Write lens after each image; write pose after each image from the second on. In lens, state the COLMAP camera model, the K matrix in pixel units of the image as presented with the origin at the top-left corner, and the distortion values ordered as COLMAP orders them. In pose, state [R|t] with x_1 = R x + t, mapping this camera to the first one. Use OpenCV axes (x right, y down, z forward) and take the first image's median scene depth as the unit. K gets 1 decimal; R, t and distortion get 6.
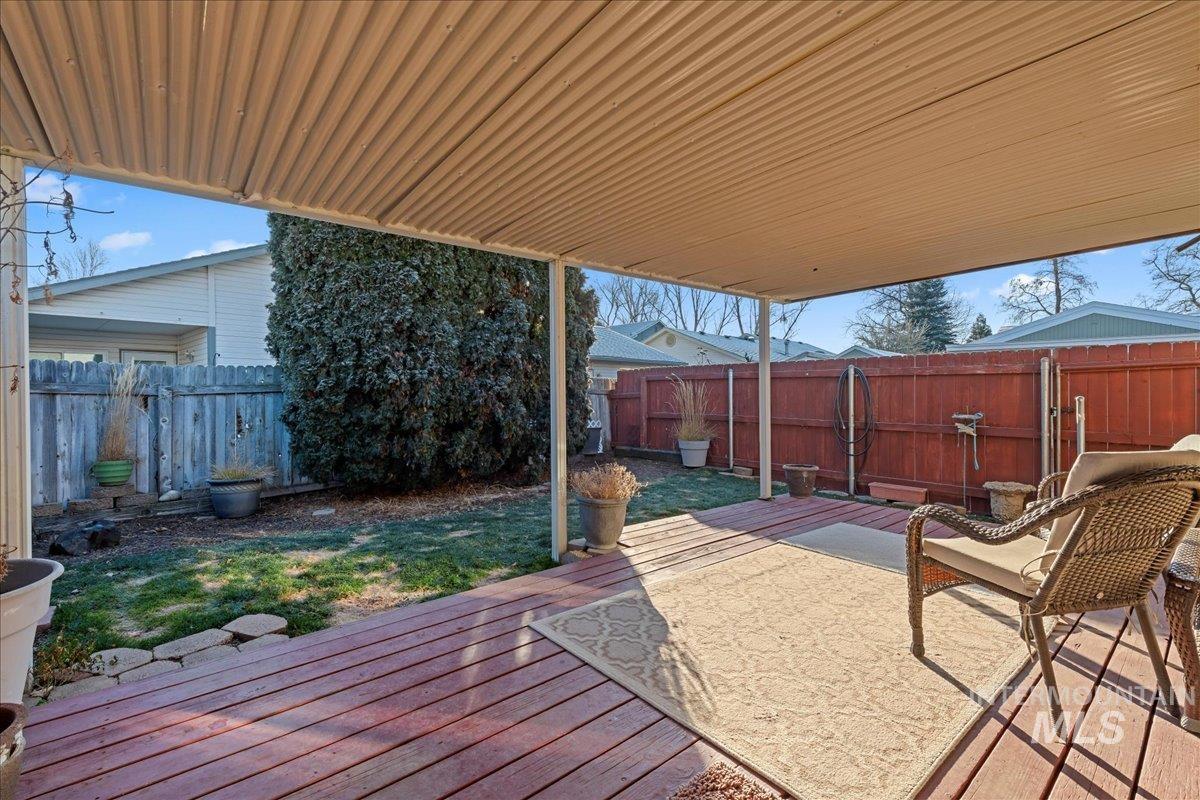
lens RADIAL K [[526.3, 0, 600.0], [0, 526.3, 400.0], [0, 0, 1]] dist [0.028874, -0.000012]
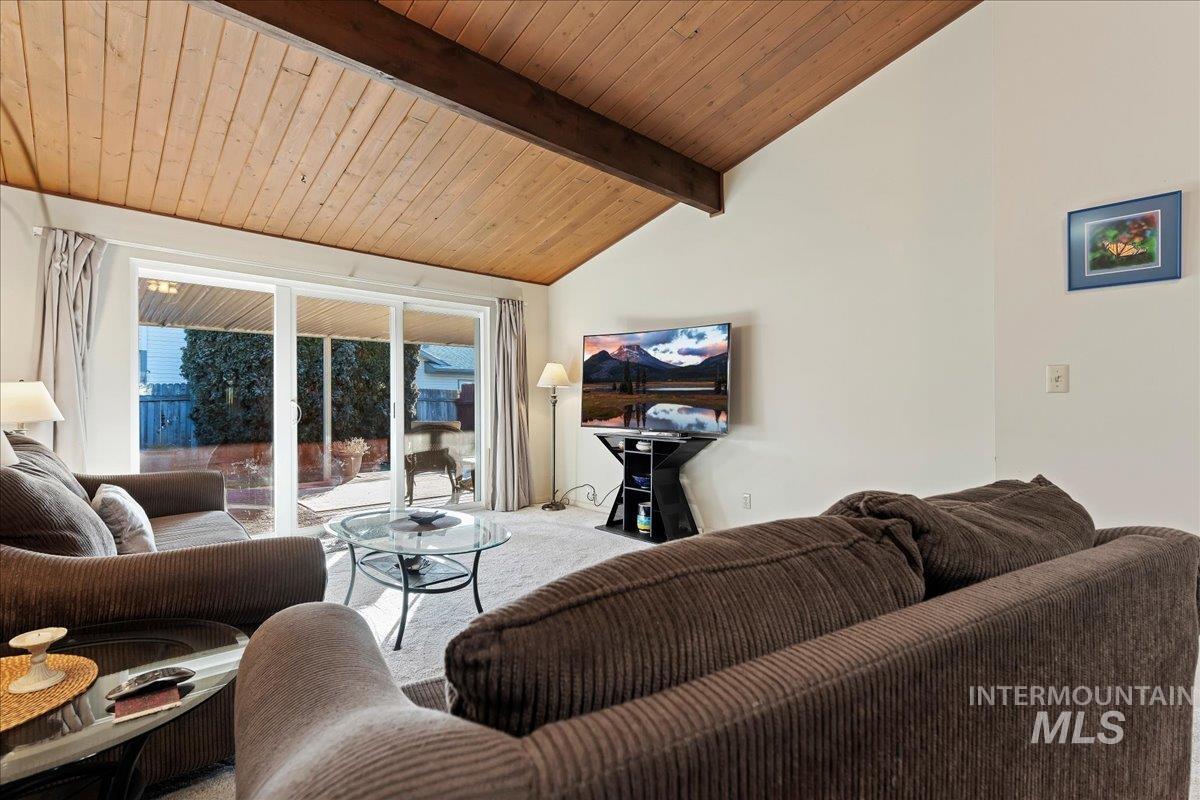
lens RADIAL K [[548.8, 0, 600.0], [0, 548.8, 400.0], [0, 0, 1]] dist [0.015730, -0.000186]
pose [[0.997686, 0.007560, 0.067571, 0.572130], [-0.006811, 0.999913, -0.011309, -0.004745], [-0.067650, 0.010823, 0.997650, -0.824374]]
